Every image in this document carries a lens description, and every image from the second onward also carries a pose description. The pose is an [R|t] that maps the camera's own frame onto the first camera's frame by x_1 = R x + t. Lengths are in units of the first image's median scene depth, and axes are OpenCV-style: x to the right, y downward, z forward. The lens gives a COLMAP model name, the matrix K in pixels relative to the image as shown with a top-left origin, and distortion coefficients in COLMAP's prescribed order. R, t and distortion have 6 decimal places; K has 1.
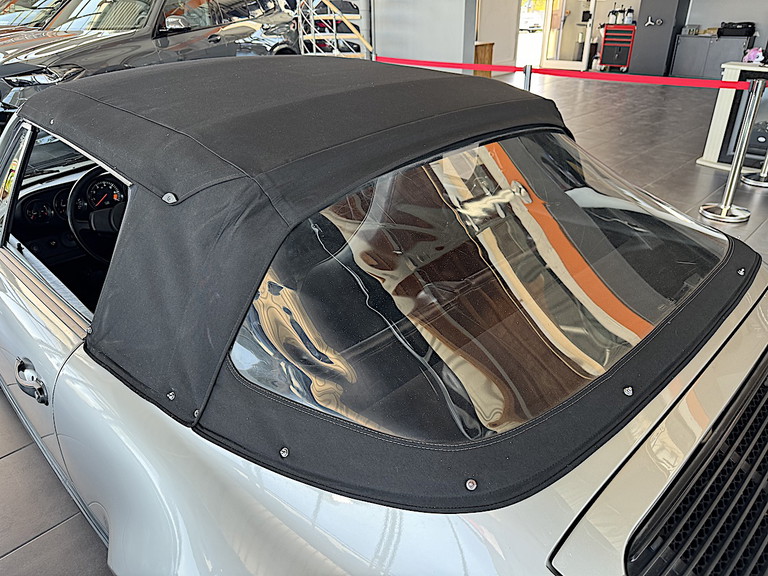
lens RADIAL K [[548.0, 0, 384.0], [0, 548.0, 288.0], [0, 0, 1]] dist [0.001936, -0.005409]
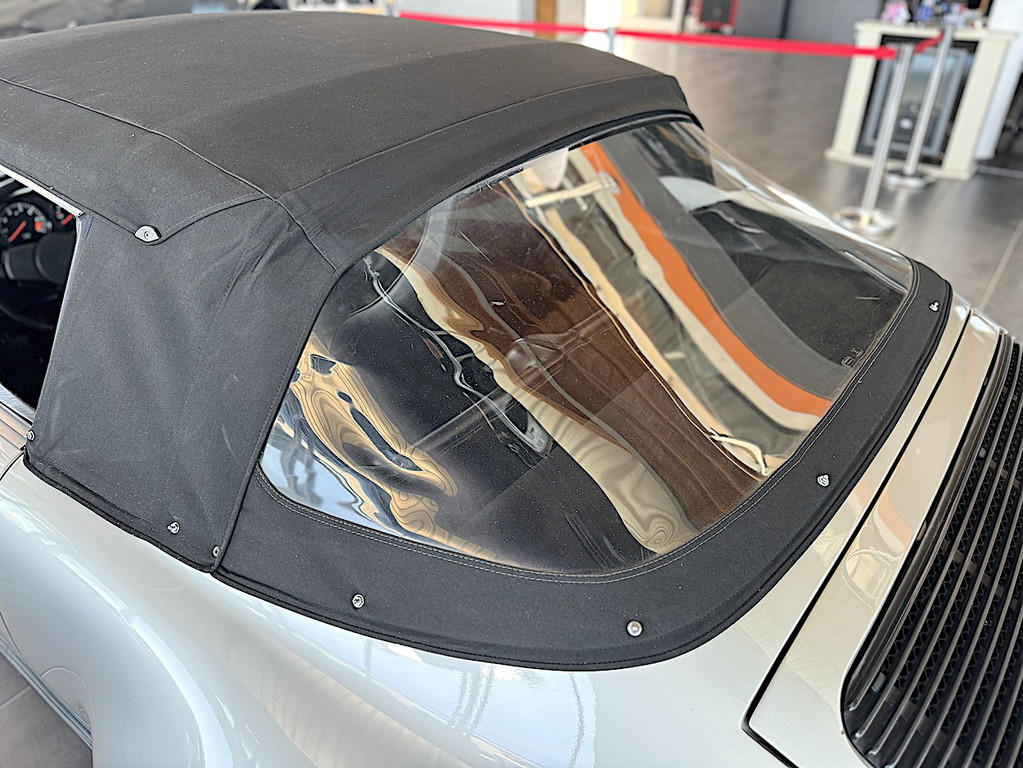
lens RADIAL K [[736.8, 0, 509.4], [0, 736.8, 385.8], [0, 0, 1]] dist [-0.011659, -0.000973]
pose [[0.991770, -0.054176, 0.116003, -0.068013], [0.045624, 0.996128, 0.075150, -0.027121], [-0.119625, -0.069239, 0.990402, 0.057398]]
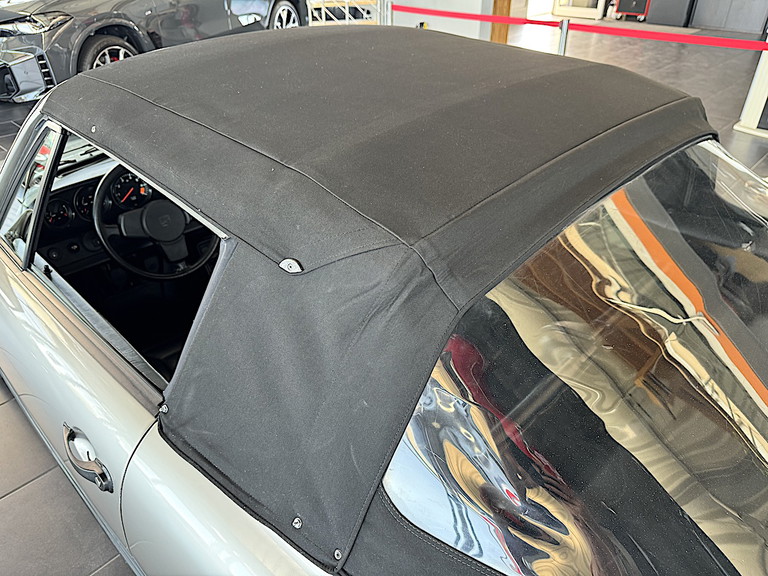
lens RADIAL K [[545.3, 0, 380.3], [0, 545.3, 291.6], [0, 0, 1]] dist [0.047587, -0.057122]
pose [[0.999868, 0.004362, 0.015653, -0.270425], [-0.005805, 0.995618, 0.093331, -0.192782], [-0.015178, -0.093409, 0.995512, 0.244433]]
